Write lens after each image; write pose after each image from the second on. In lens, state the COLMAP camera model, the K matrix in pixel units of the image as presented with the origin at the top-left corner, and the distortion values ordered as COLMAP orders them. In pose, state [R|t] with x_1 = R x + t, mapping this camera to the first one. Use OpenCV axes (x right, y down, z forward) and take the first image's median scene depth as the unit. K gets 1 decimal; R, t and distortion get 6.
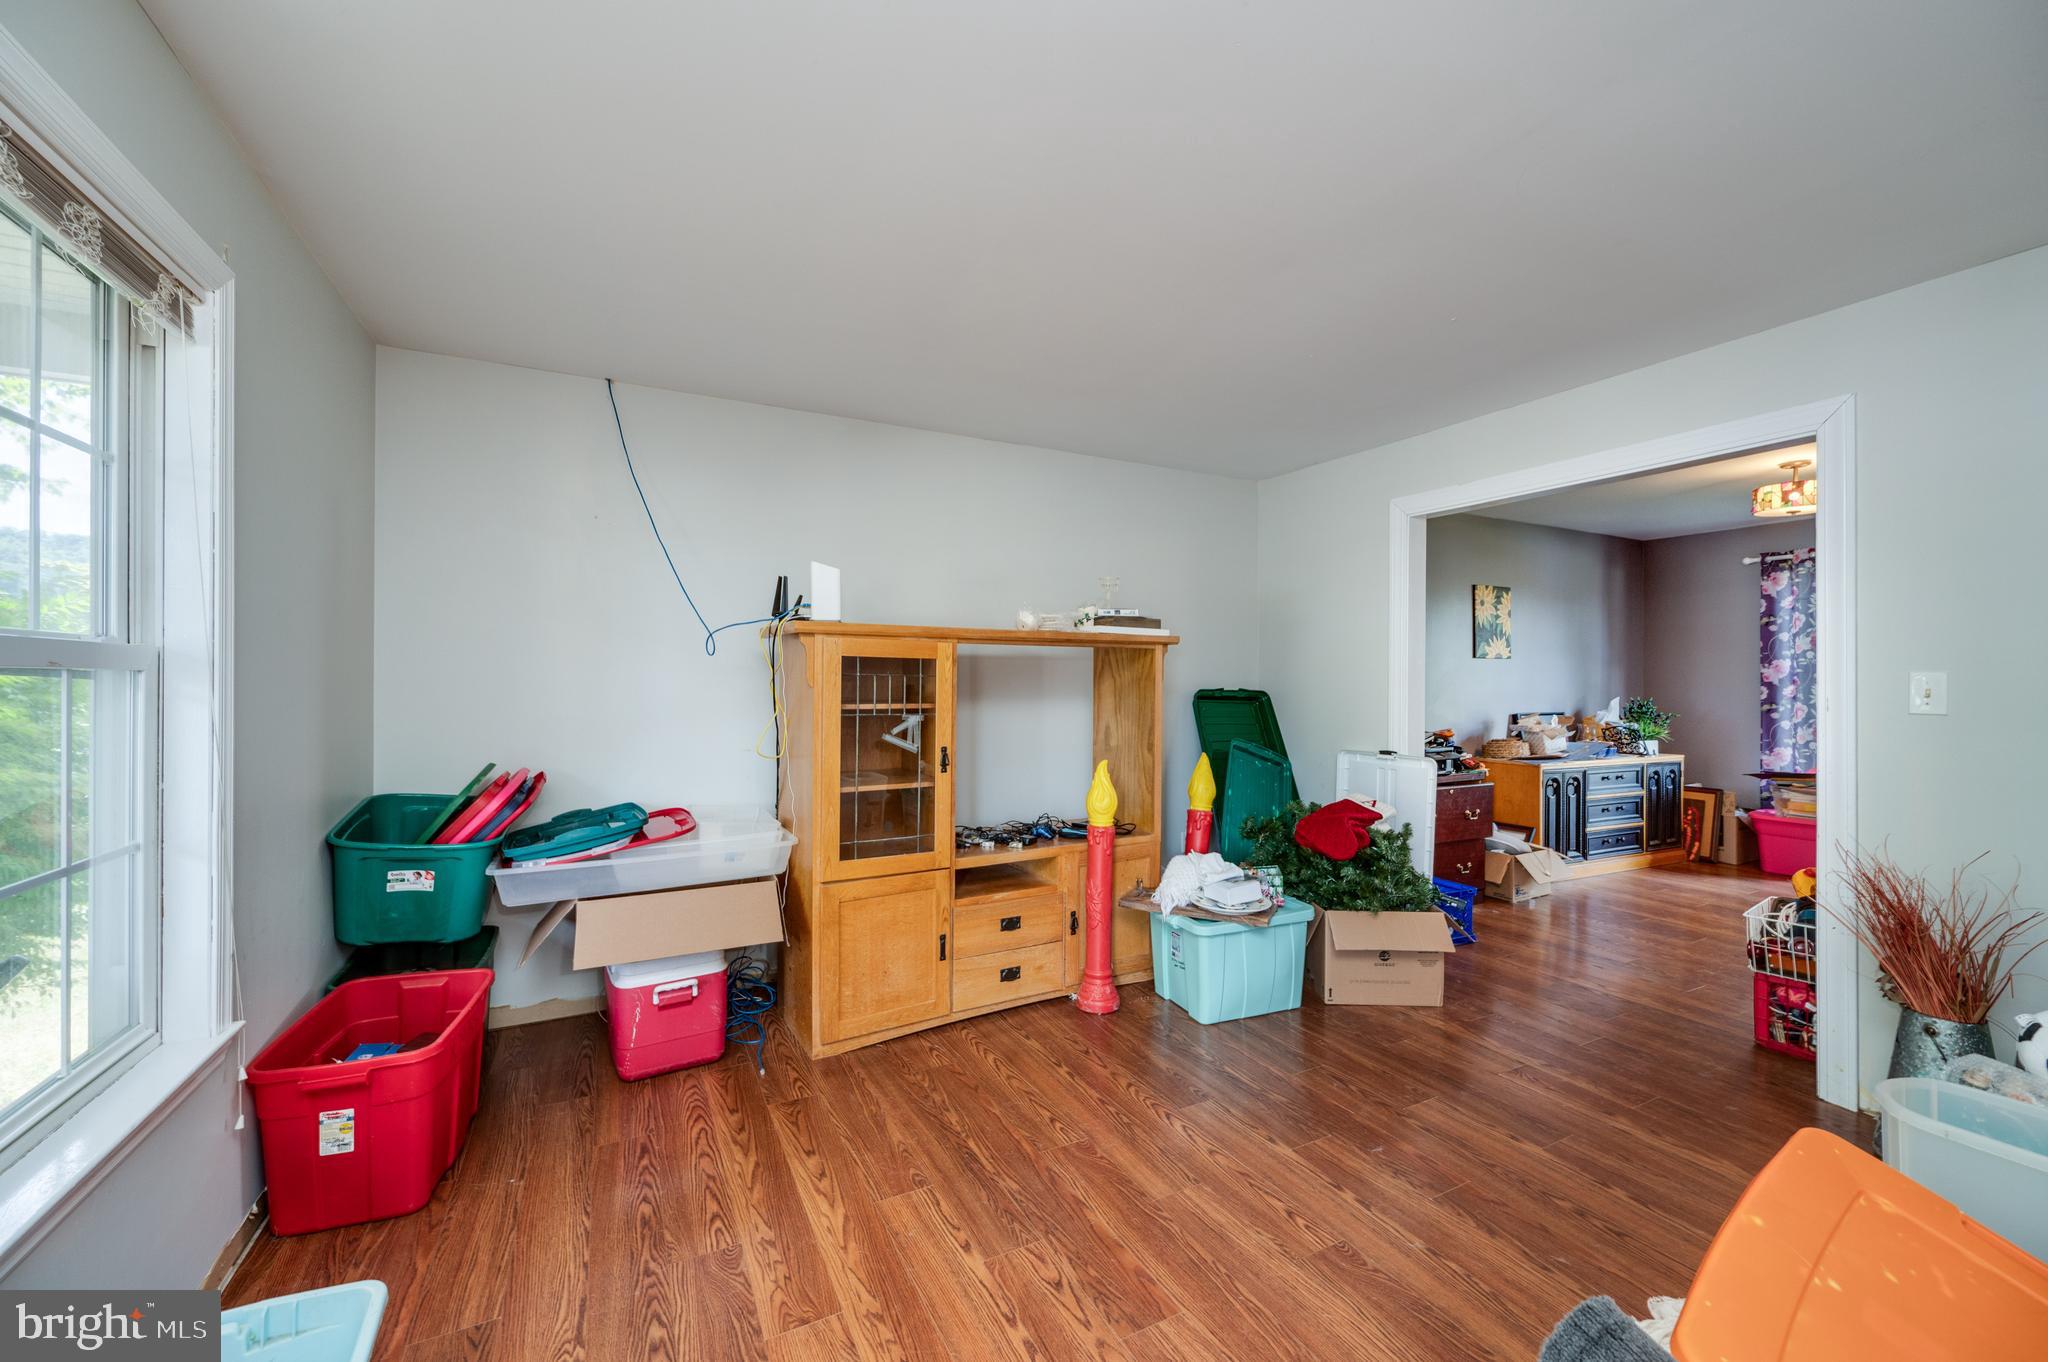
lens RADIAL K [[807.9, 0, 1028.9], [0, 807.9, 677.1], [0, 0, 1]] dist [-0.001134, -0.000396]
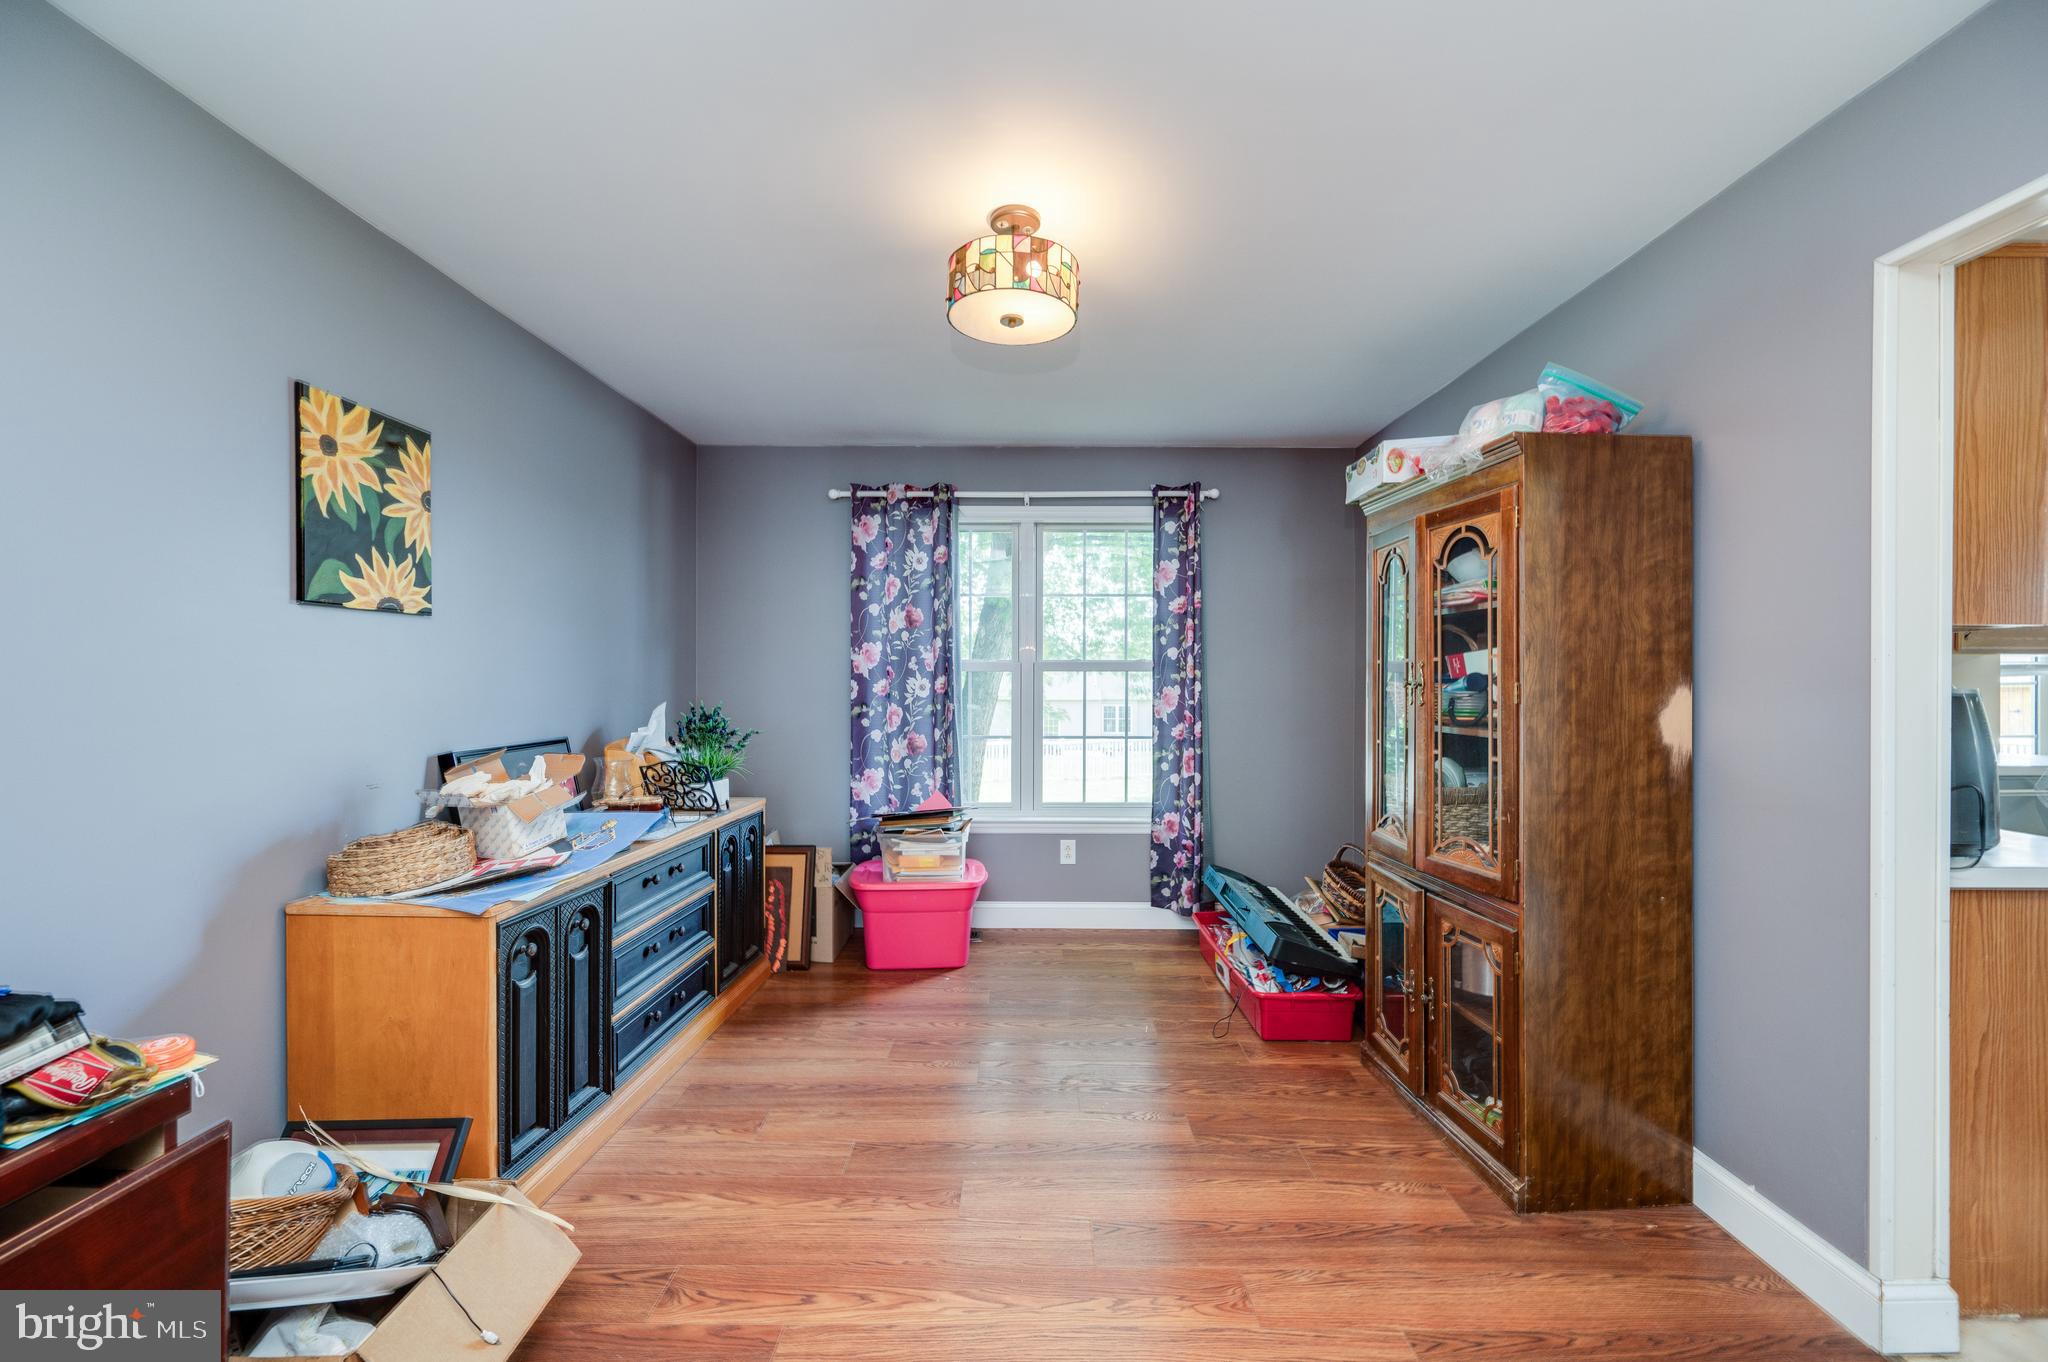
lens RADIAL K [[807.9, 0, 1028.9], [0, 807.9, 677.1], [0, 0, 1]] dist [-0.001134, -0.000396]
pose [[0.475057, -0.005102, 0.879940, 0.390177], [0.001098, 0.999986, 0.005205, 0.005170], [-0.879954, -0.001506, 0.475056, 0.559898]]
